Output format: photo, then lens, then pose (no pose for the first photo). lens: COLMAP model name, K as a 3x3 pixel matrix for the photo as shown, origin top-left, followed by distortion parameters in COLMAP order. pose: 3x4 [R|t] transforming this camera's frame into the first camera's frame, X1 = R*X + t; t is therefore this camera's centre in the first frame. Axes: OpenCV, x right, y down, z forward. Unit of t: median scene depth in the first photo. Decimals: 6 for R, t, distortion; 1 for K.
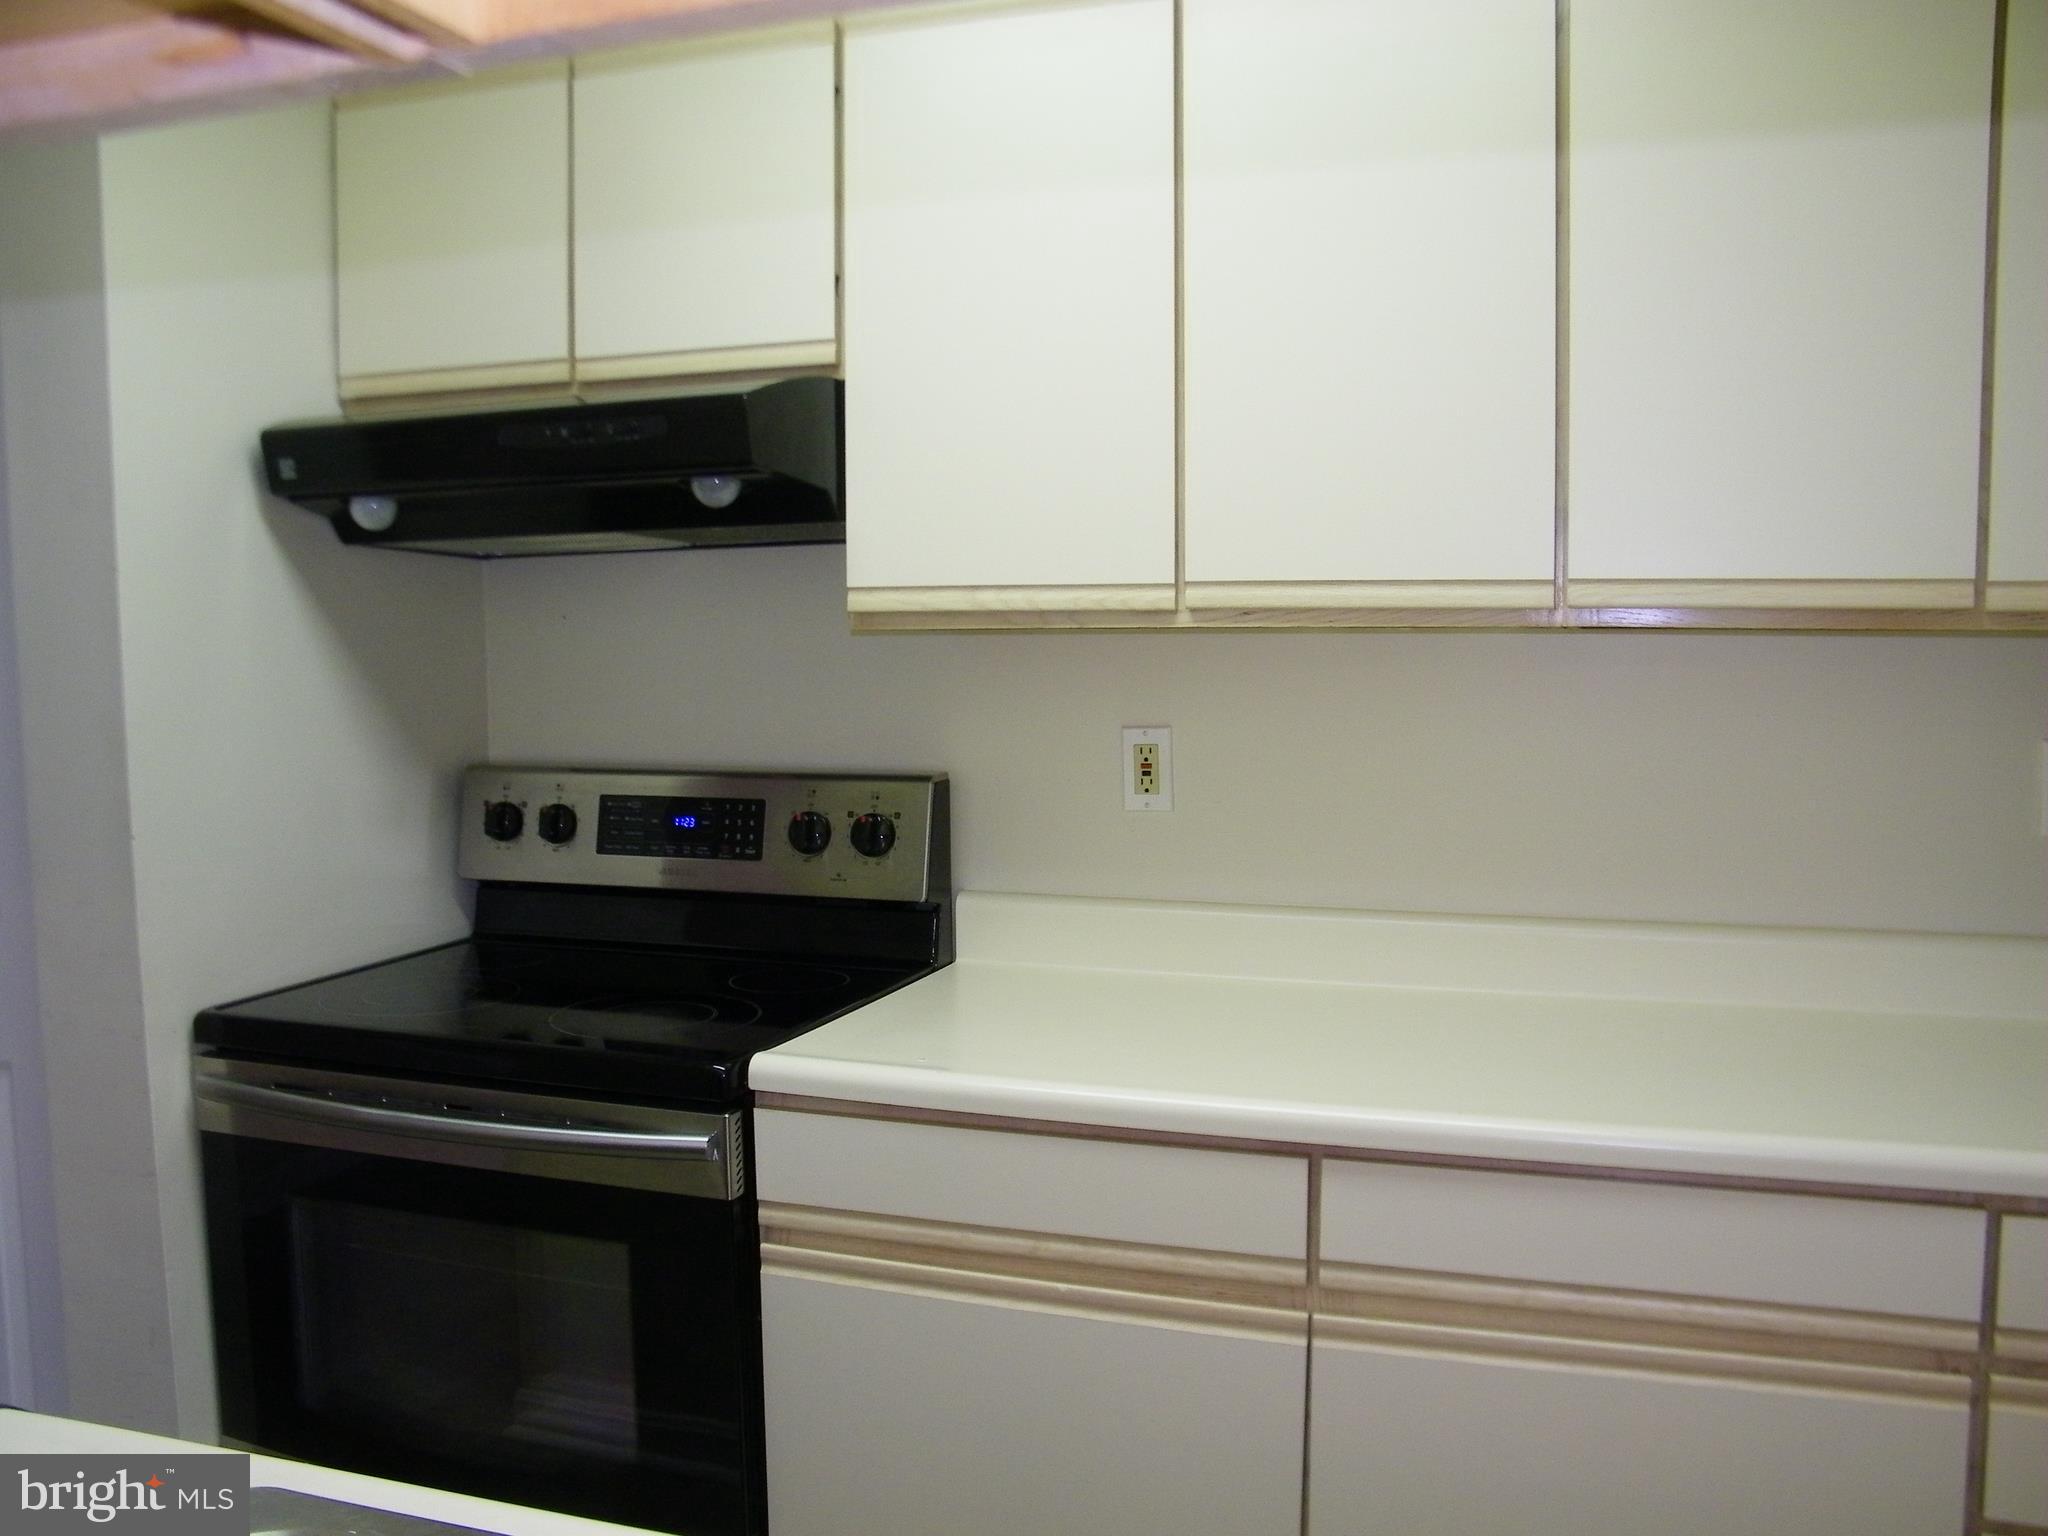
lens RADIAL K [[1874.4, 0, 1024.0], [0, 1874.4, 768.0], [0, 0, 1]] dist [-0.186404, 0.199409]
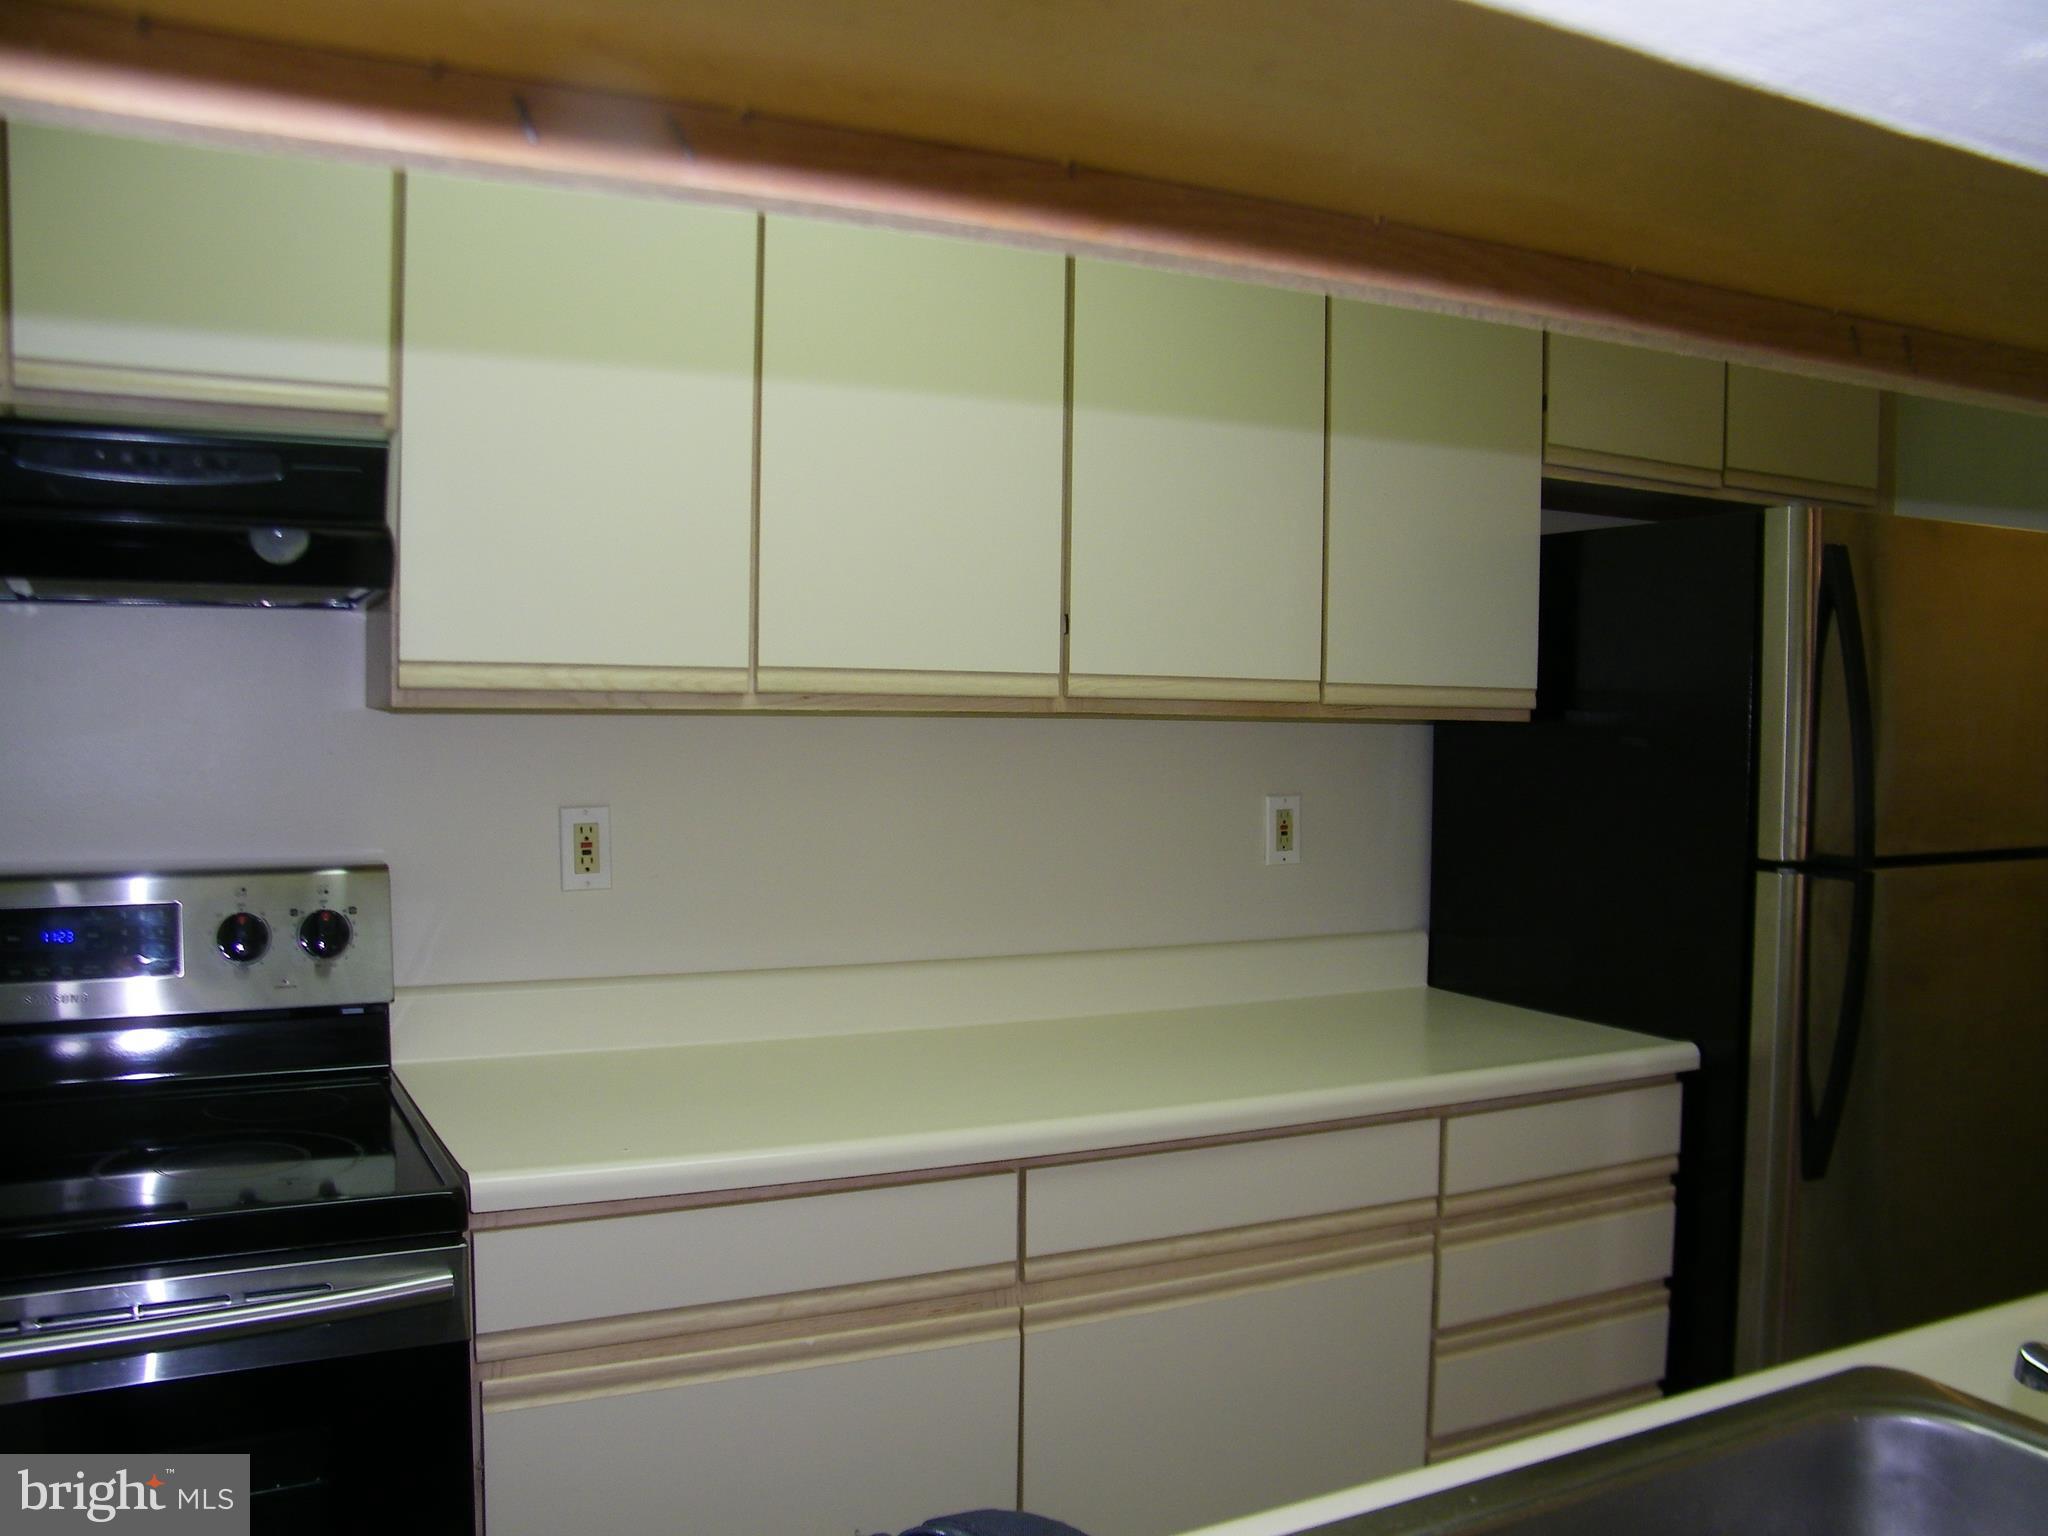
lens RADIAL K [[1795.1, 0, 1066.2], [0, 1795.1, 816.2], [0, 0, 1]] dist [-0.158695, 0.157136]
pose [[0.667192, -0.029717, 0.744293, -0.550966], [0.040159, 0.999186, 0.003895, -0.011542], [-0.743802, 0.027292, 0.667842, 0.195224]]
